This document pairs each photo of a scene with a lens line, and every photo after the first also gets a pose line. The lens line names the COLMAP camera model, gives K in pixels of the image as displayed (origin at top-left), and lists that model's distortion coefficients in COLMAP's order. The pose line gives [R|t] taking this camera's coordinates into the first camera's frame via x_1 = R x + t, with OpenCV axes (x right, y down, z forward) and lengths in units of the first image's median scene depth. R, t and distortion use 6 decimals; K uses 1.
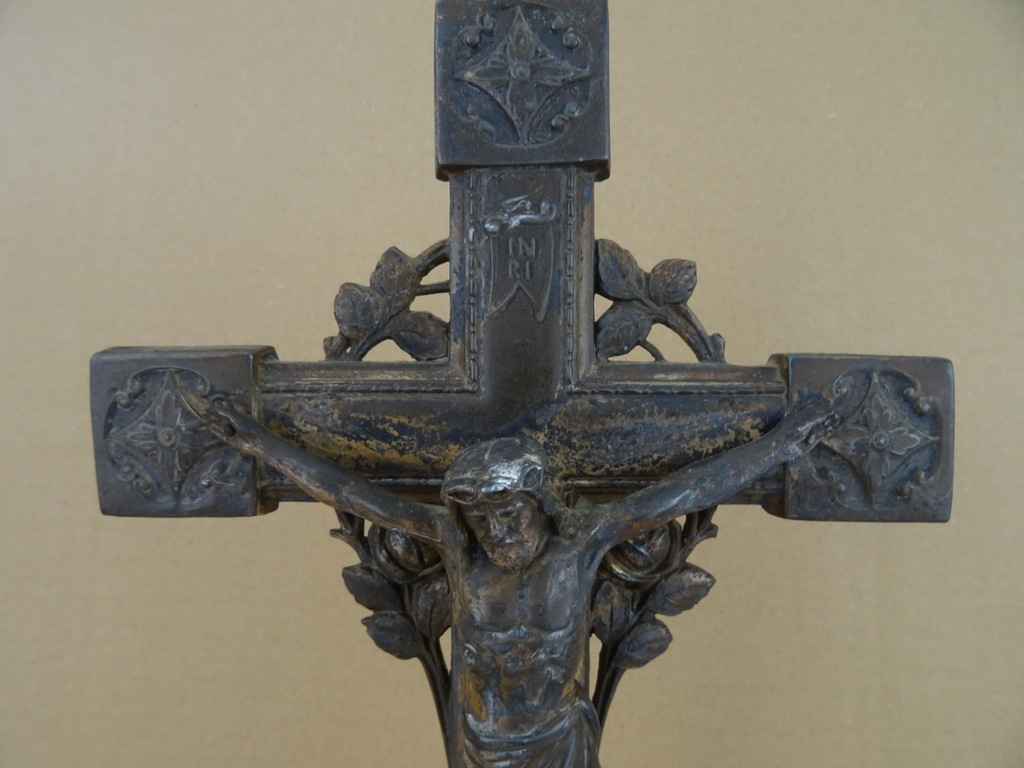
lens RADIAL K [[704.6, 0, 508.9], [0, 704.6, 357.2], [0, 0, 1]] dist [-0.011146, -0.004906]
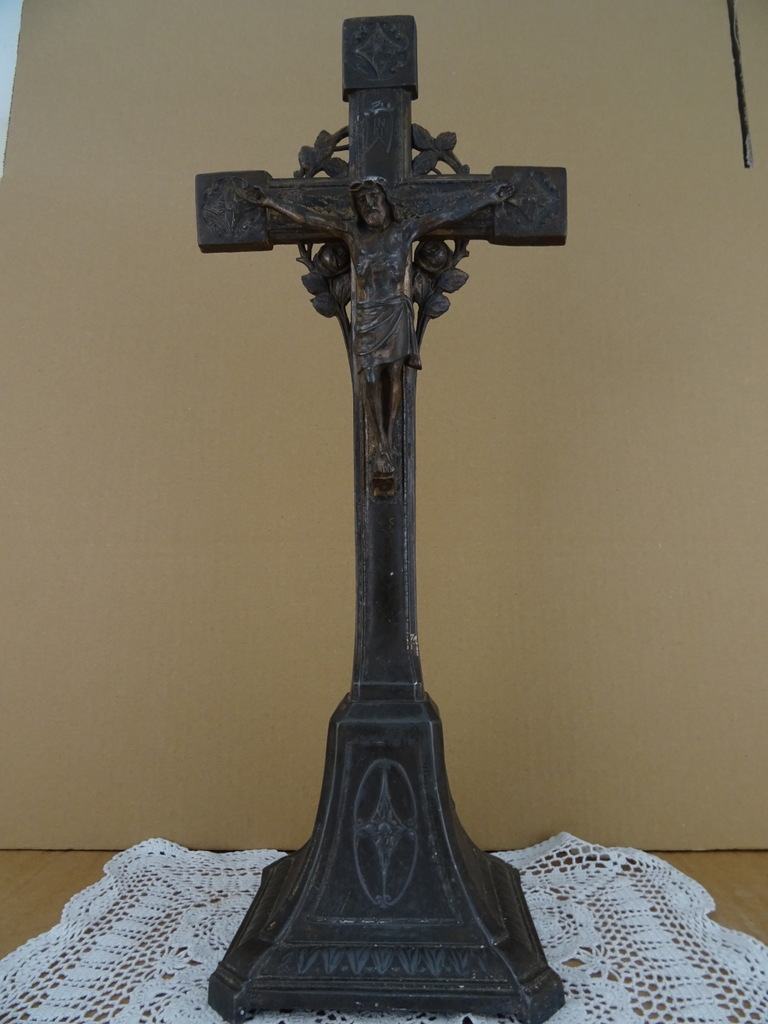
lens RADIAL K [[755.8, 0, 373.6], [0, 755.8, 519.0], [0, 0, 1]] dist [0.001273, -0.017246]
pose [[0.999734, -0.010262, -0.020658, 0.035509], [0.009893, 0.999791, -0.017876, 1.154973], [0.020837, 0.017667, 0.999627, -1.432207]]
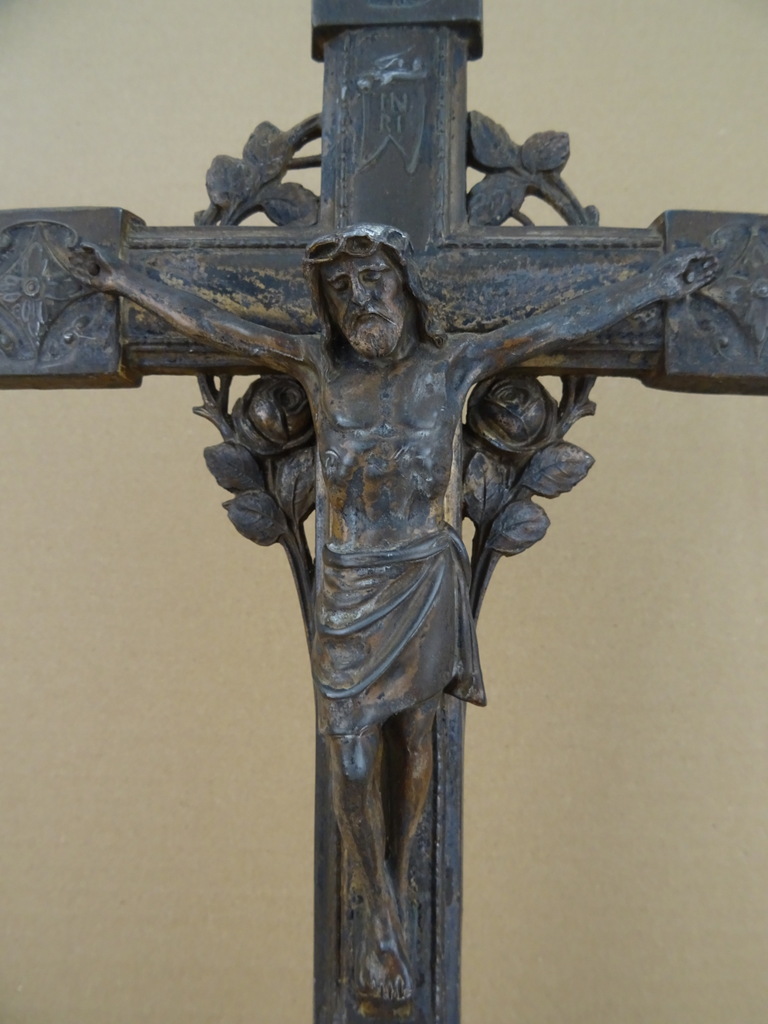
lens RADIAL K [[755.8, 0, 381.1], [0, 755.8, 501.9], [0, 0, 1]] dist [0.001273, -0.017246]
pose [[0.999644, 0.011429, -0.024108, 0.031504], [-0.013693, 0.995292, -0.095954, 0.483222], [0.022898, 0.096250, 0.995094, -0.014717]]
